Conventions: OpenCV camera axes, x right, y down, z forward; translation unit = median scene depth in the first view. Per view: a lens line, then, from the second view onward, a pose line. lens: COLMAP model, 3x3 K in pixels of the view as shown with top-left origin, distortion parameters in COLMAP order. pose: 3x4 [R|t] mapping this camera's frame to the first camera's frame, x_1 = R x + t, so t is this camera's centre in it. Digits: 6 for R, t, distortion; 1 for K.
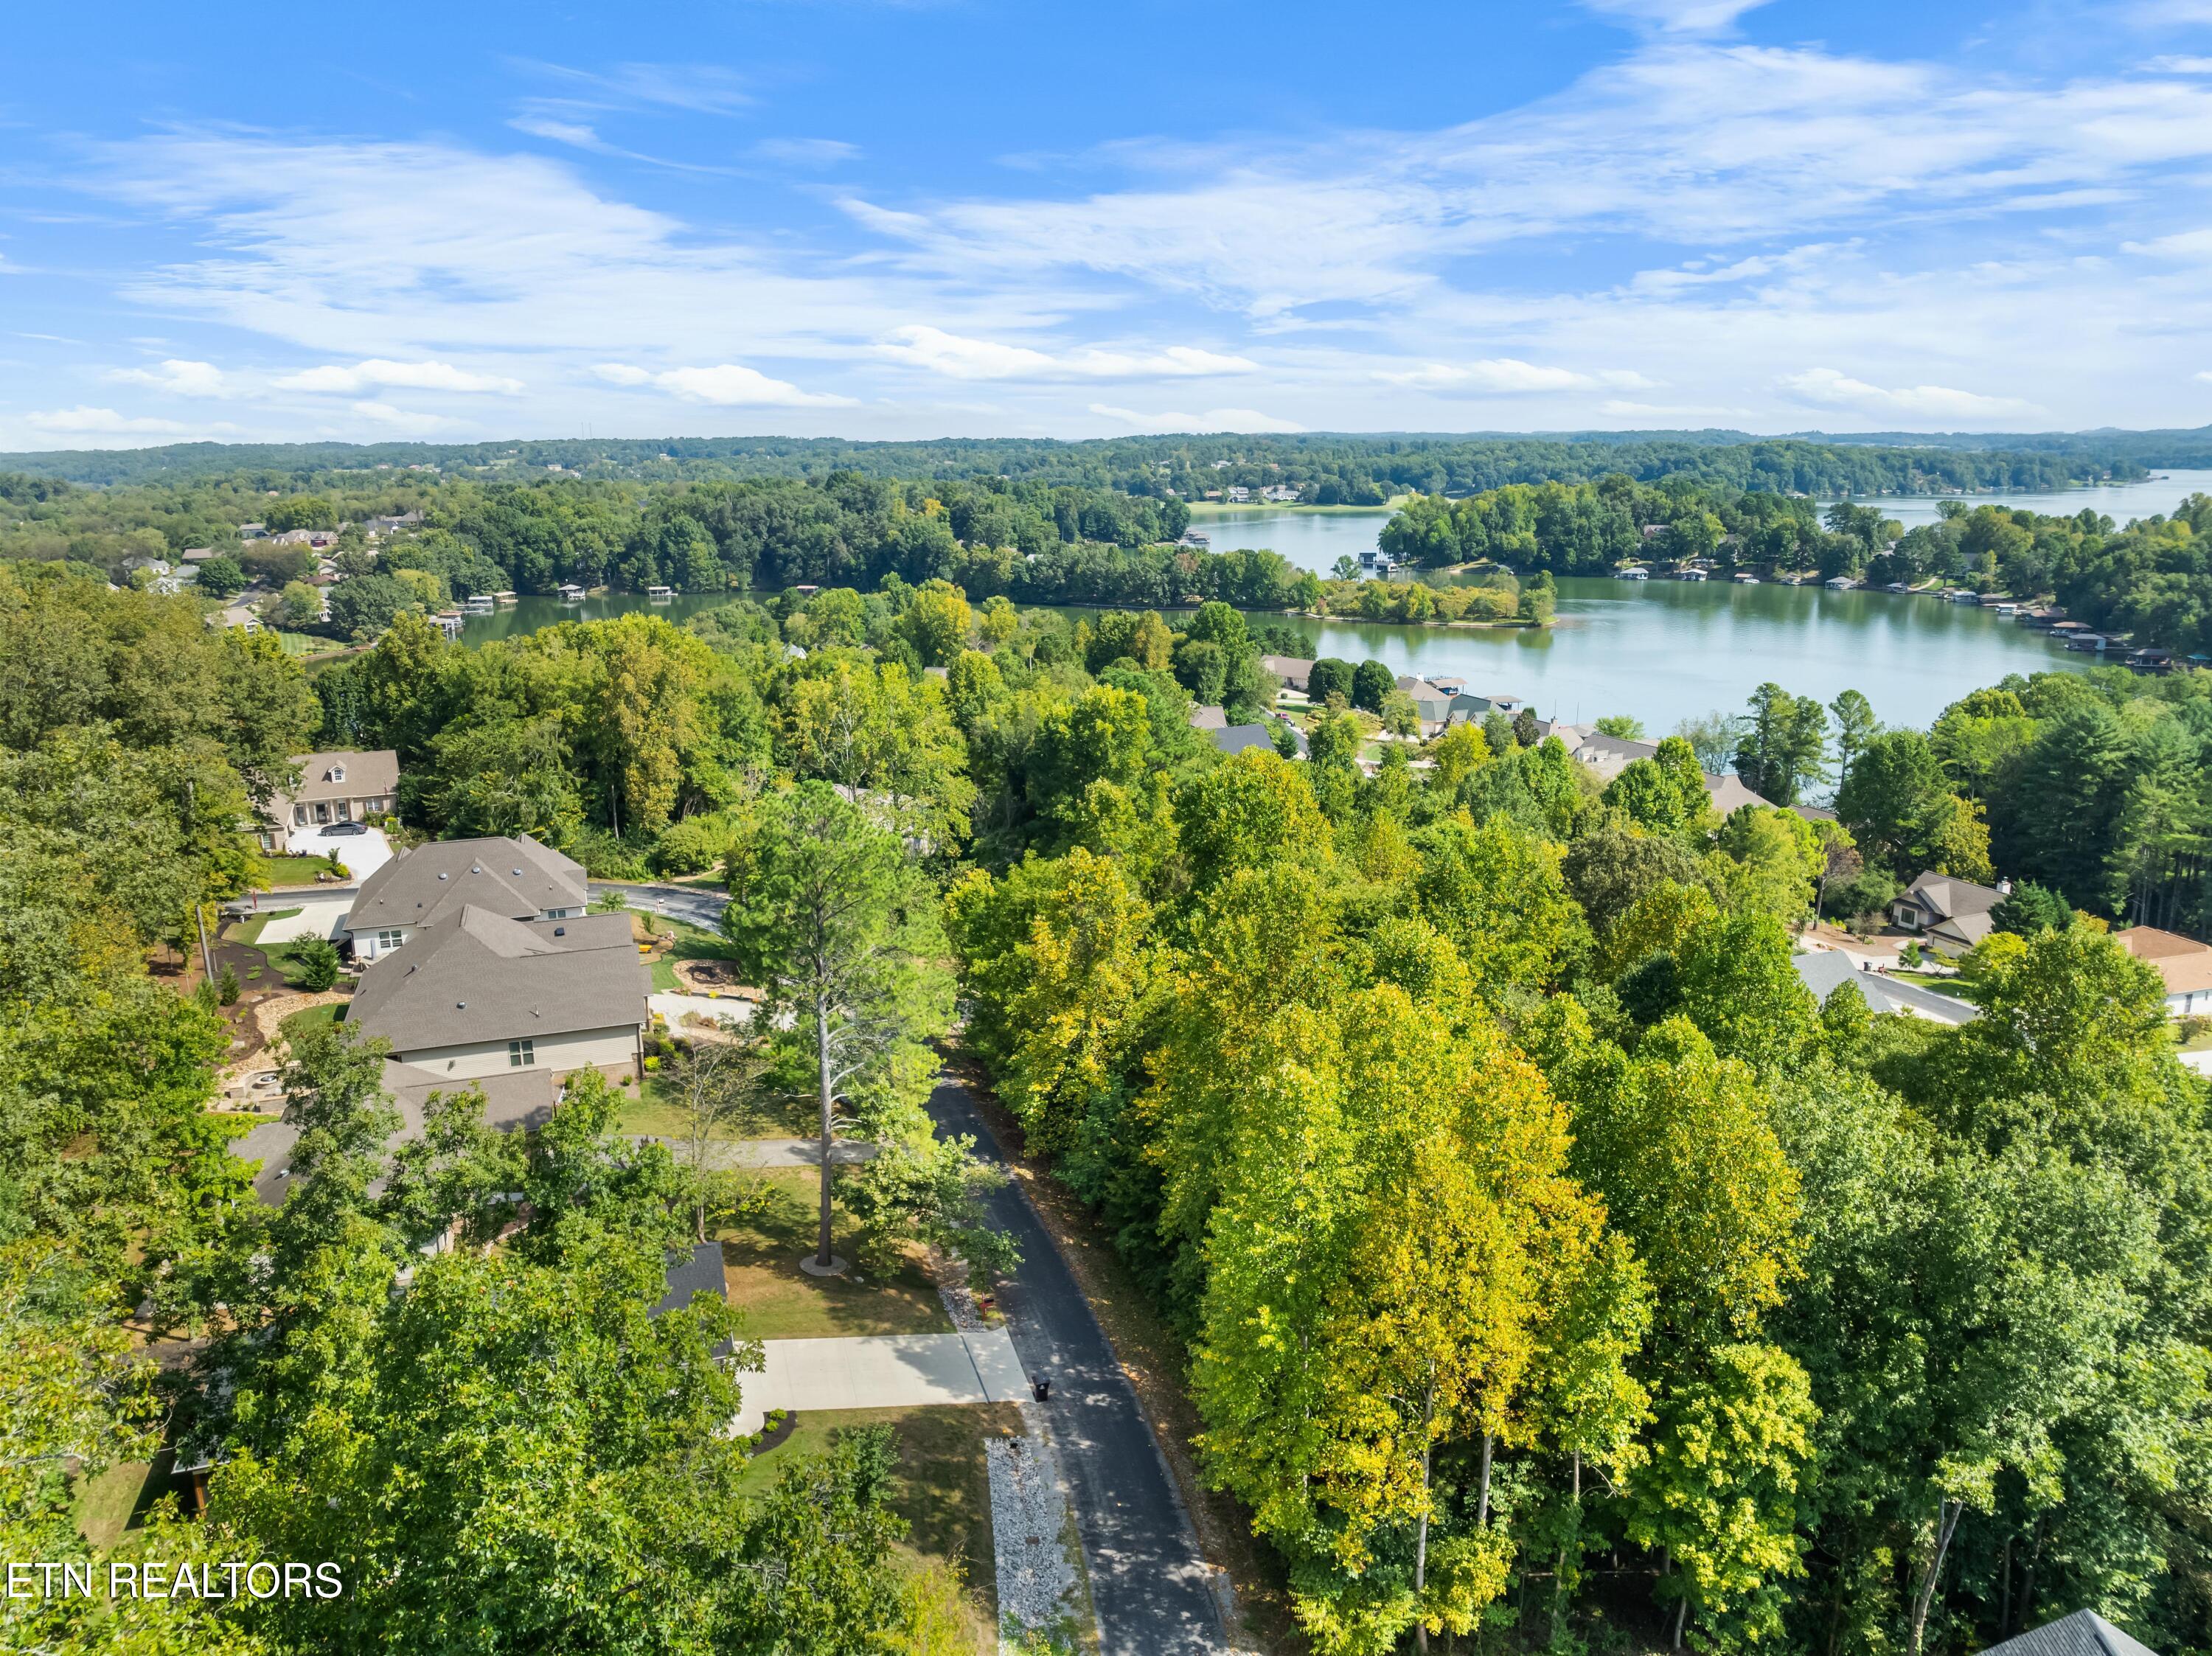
lens RADIAL K [[1560.5, 0, 1104.4], [0, 1560.5, 821.9], [0, 0, 1]] dist [-0.051525, 0.022257]
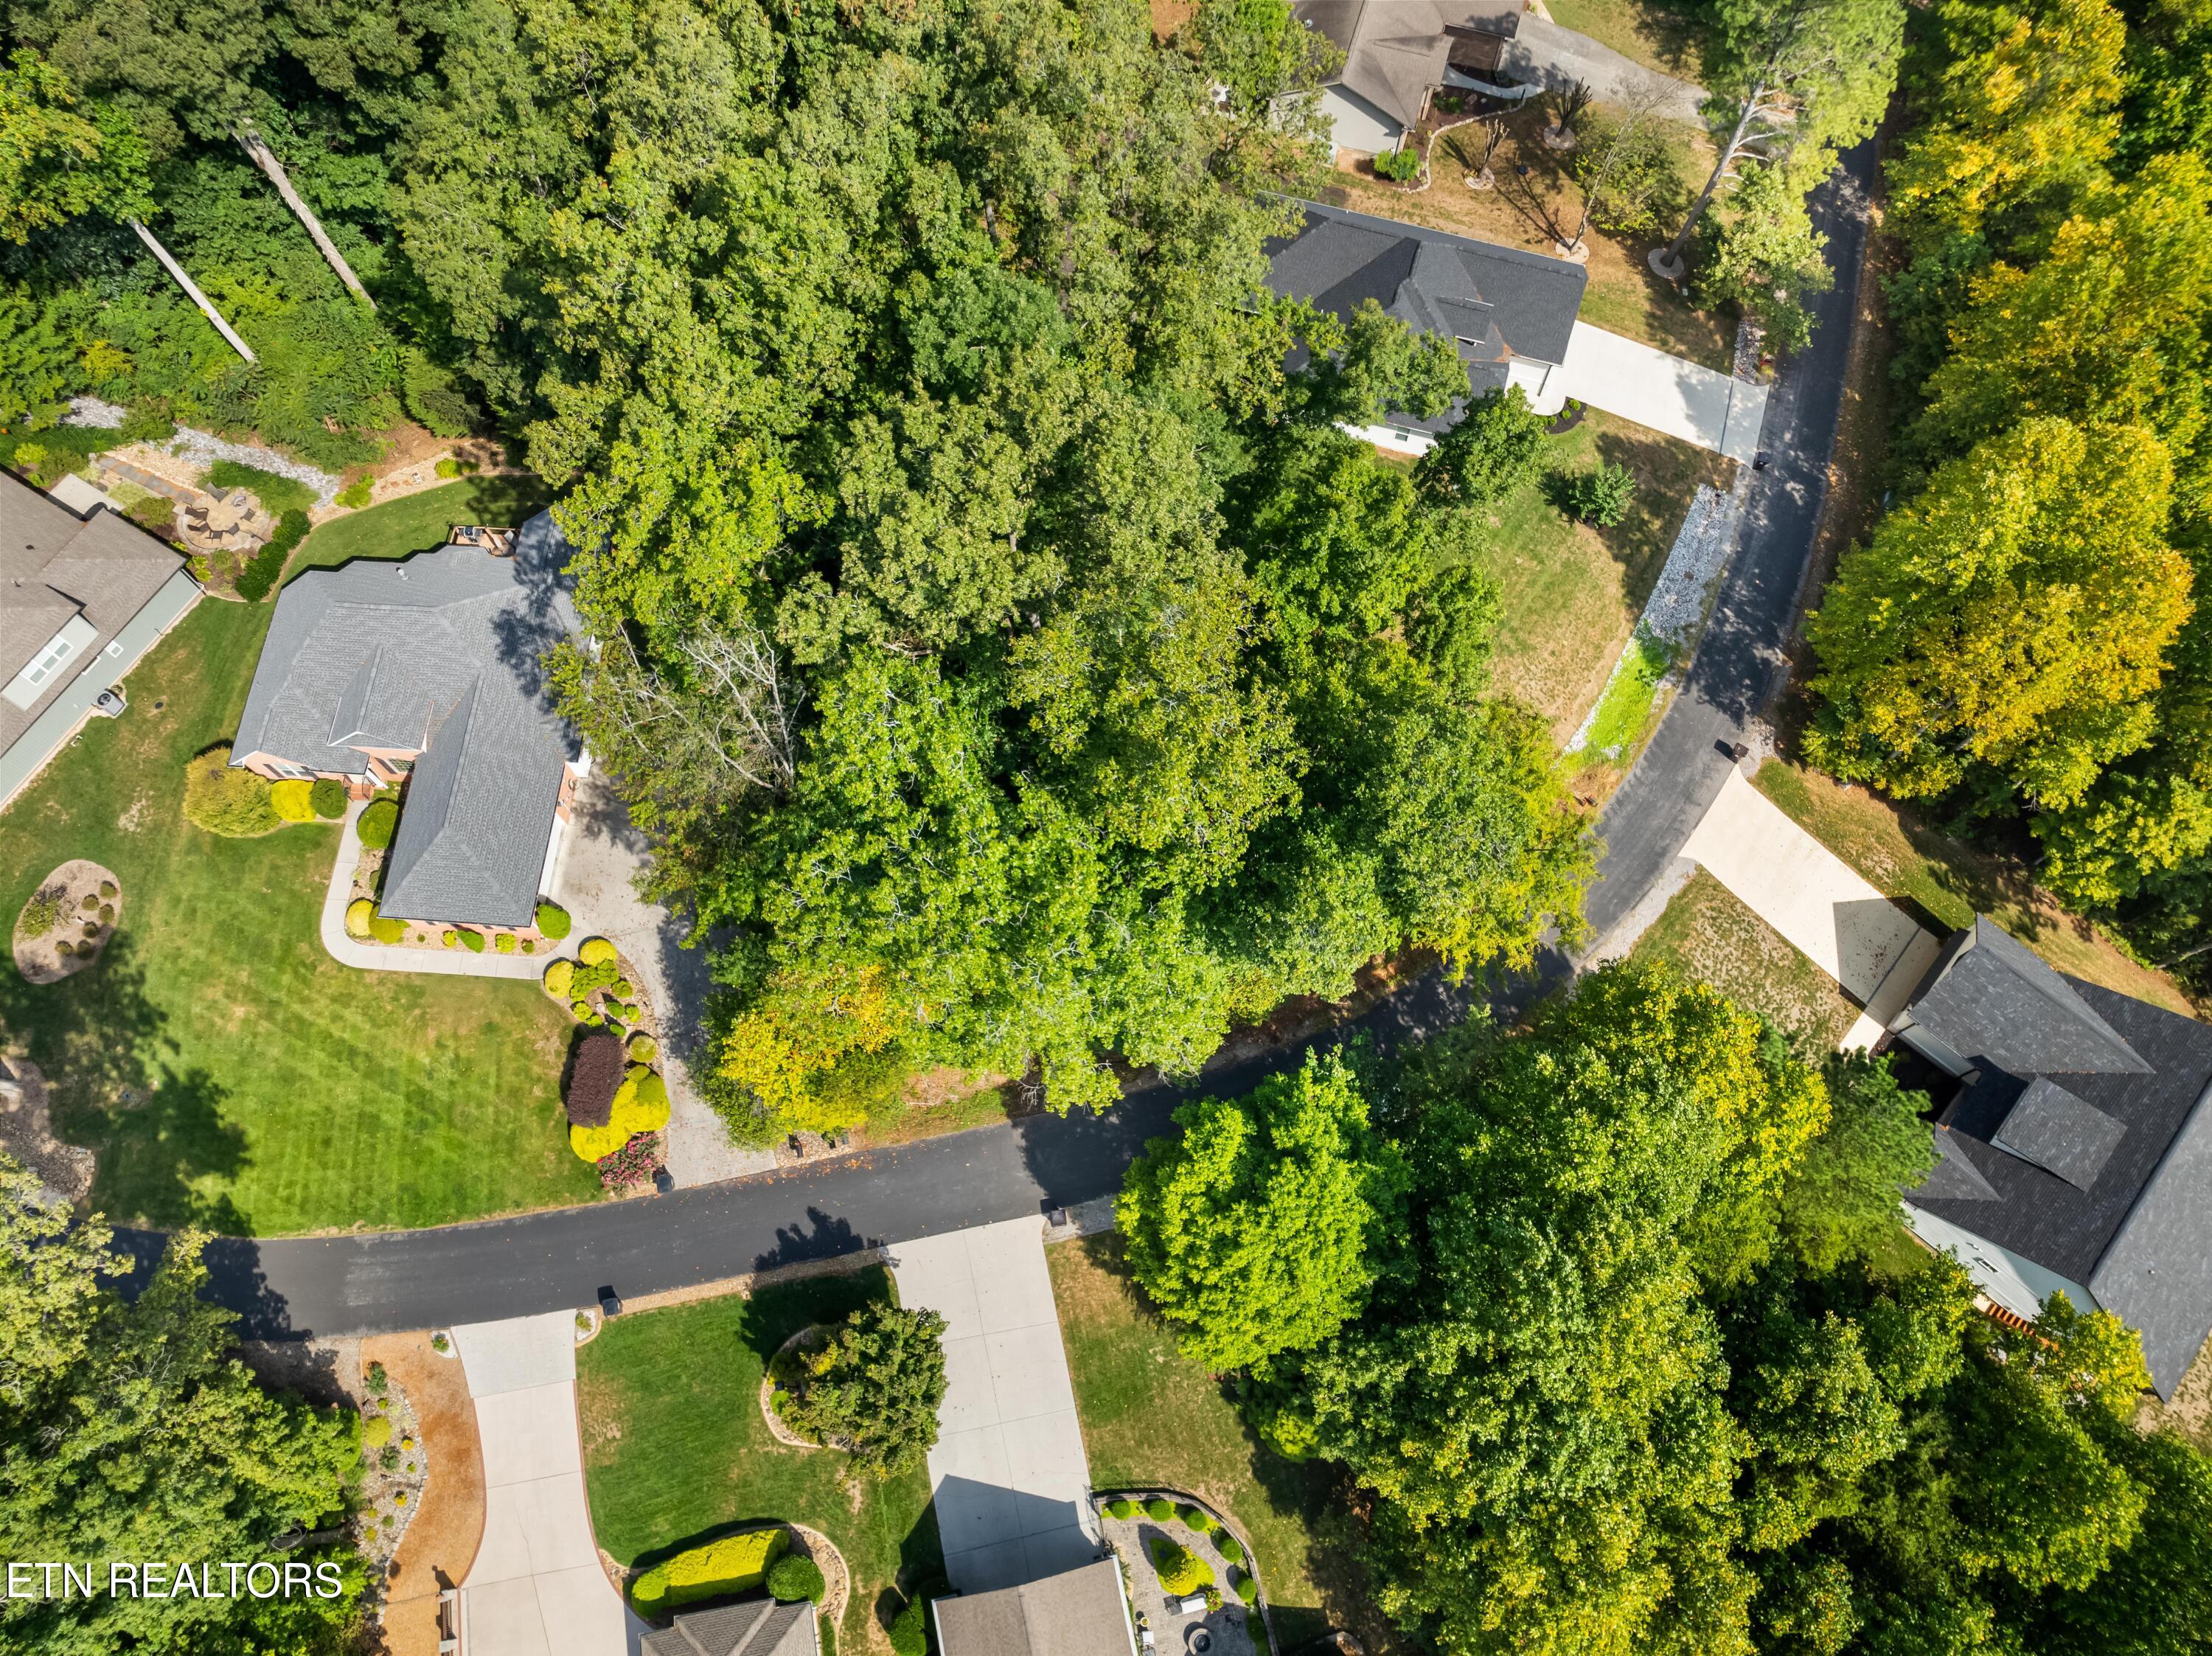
lens RADIAL K [[1547.8, 0, 1101.2], [0, 1547.8, 828.7], [0, 0, 1]] dist [-0.037606, -0.000691]
pose [[0.821664, 0.530944, -0.207286, -0.010504], [-0.139849, 0.540359, 0.829732, -0.076105], [0.552550, -0.652771, 0.518245, -0.031737]]
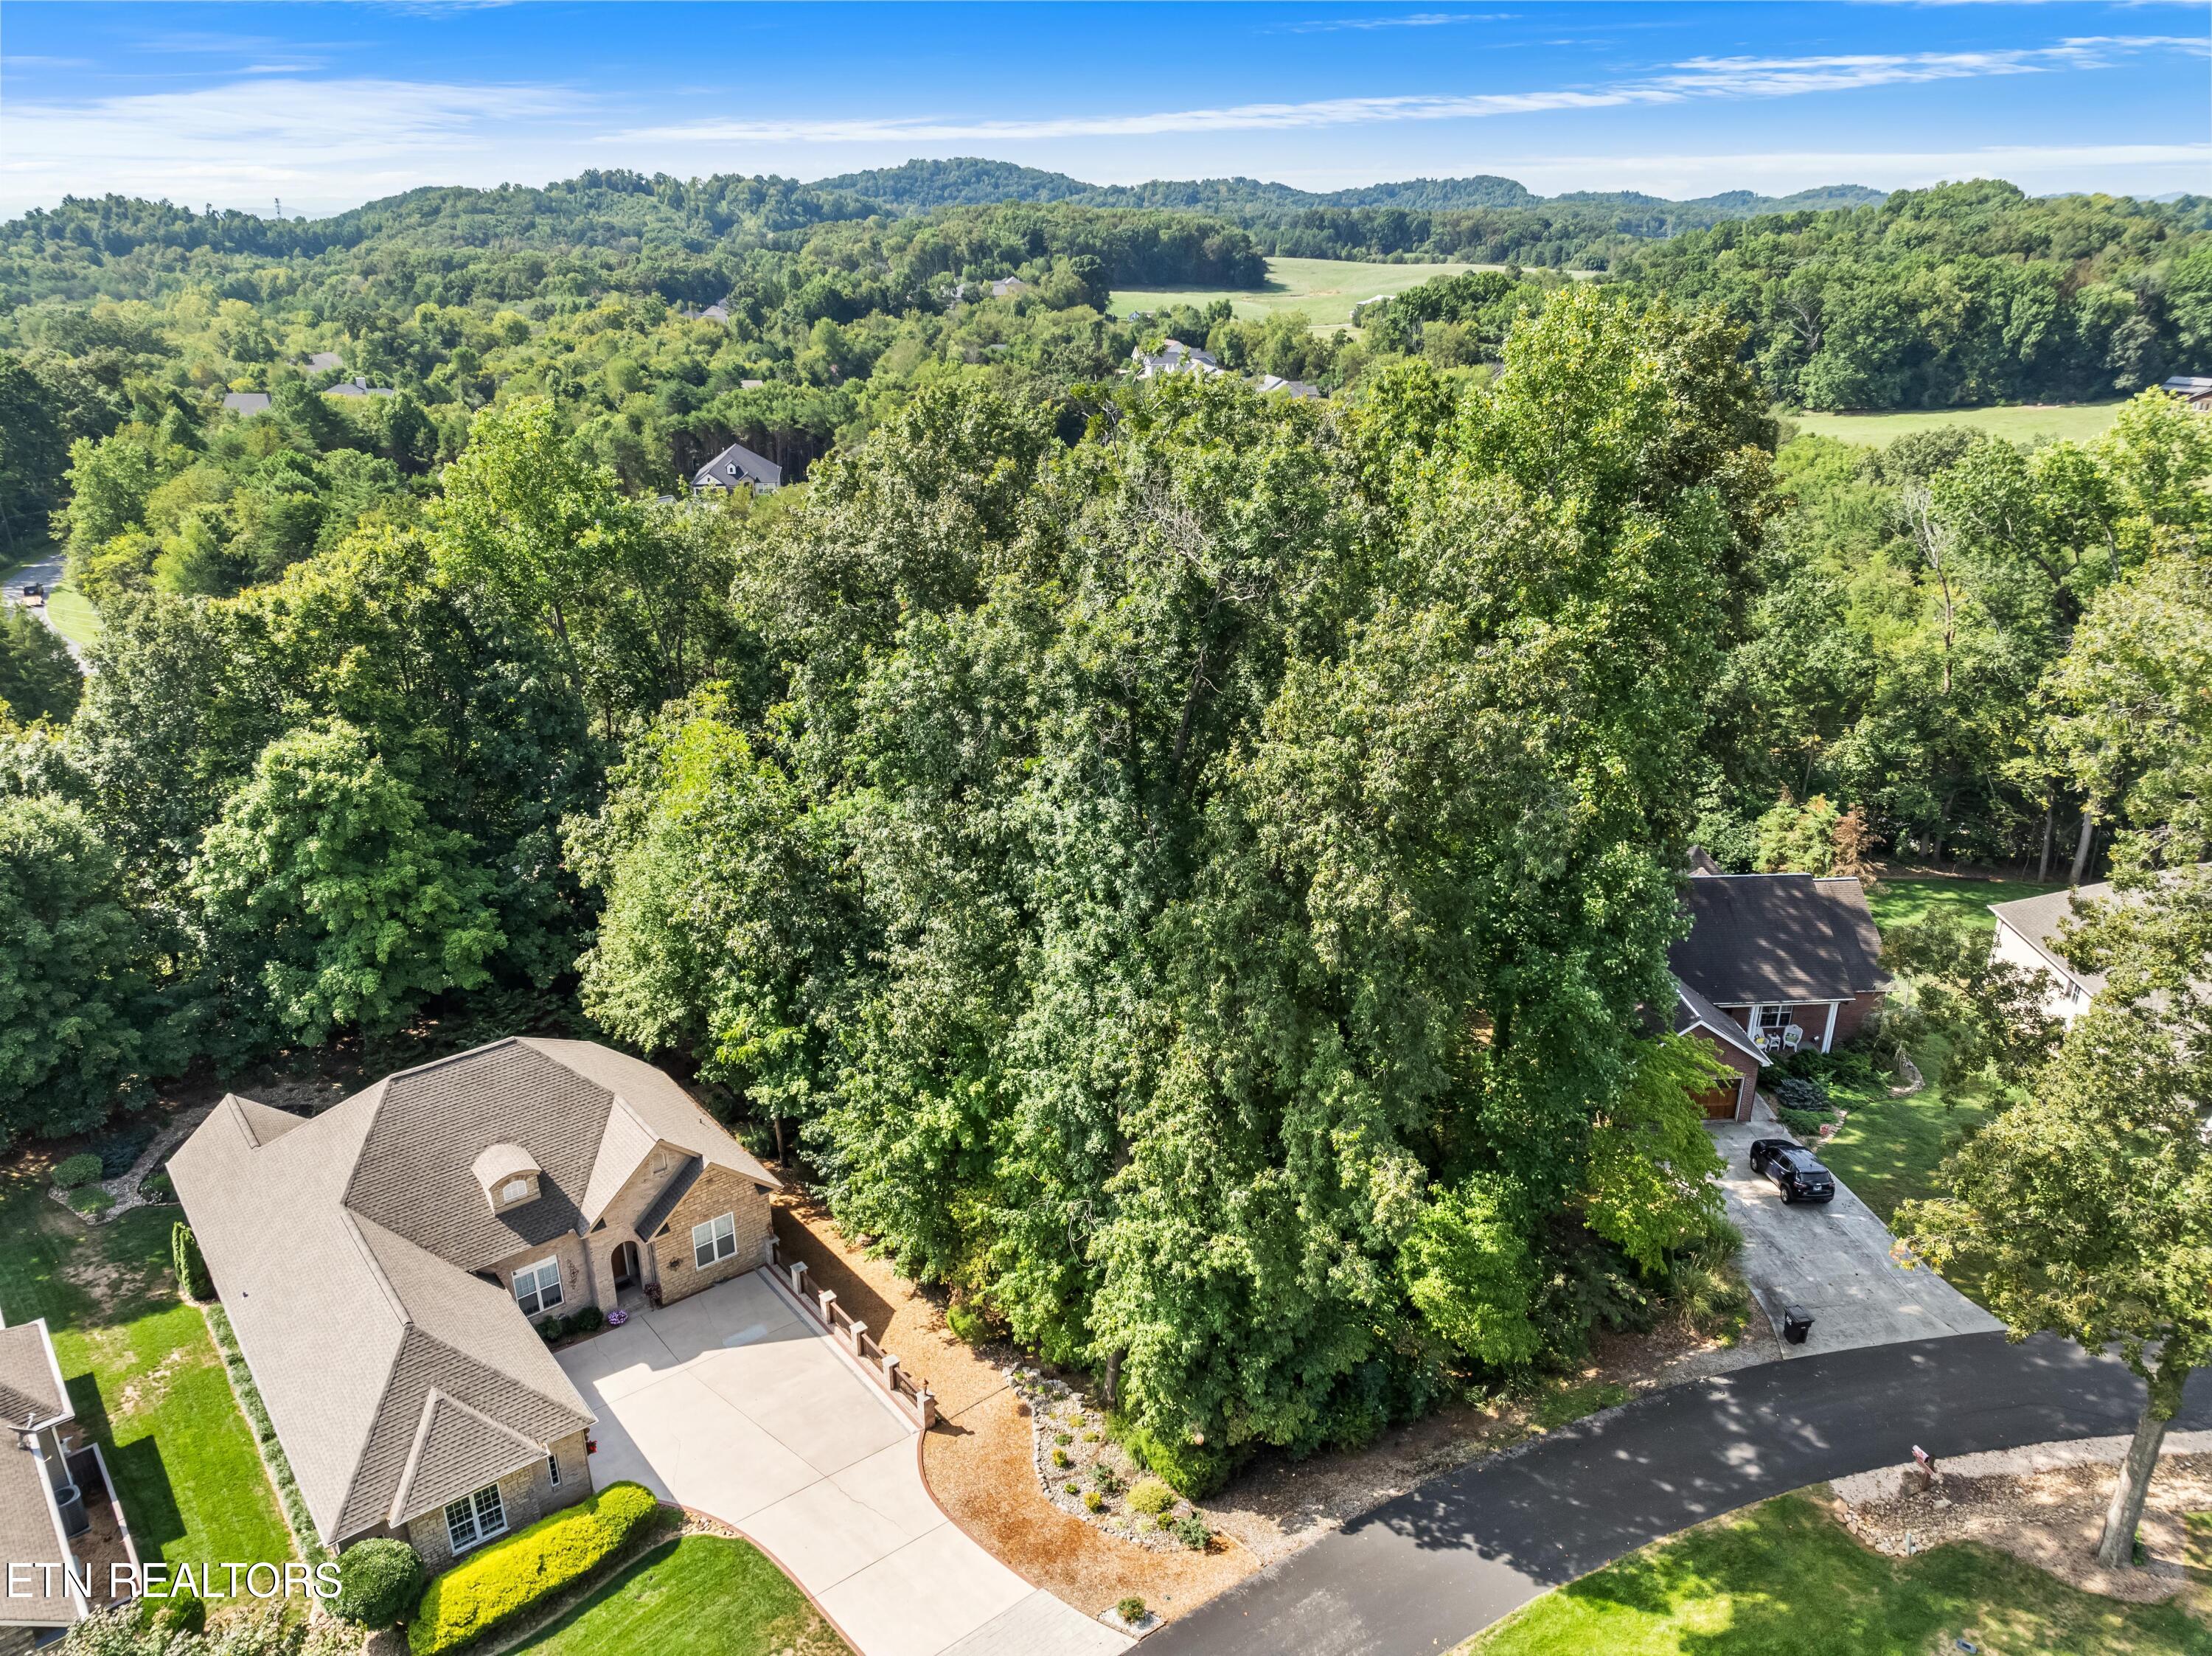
lens RADIAL K [[1560.5, 0, 1104.4], [0, 1560.5, 821.9], [0, 0, 1]] dist [-0.051525, 0.022257]
pose [[-0.993845, -0.030640, 0.106454, -0.078242], [0.036667, 0.815827, 0.577132, 0.006727], [-0.104532, 0.577484, -0.809683, 0.023986]]
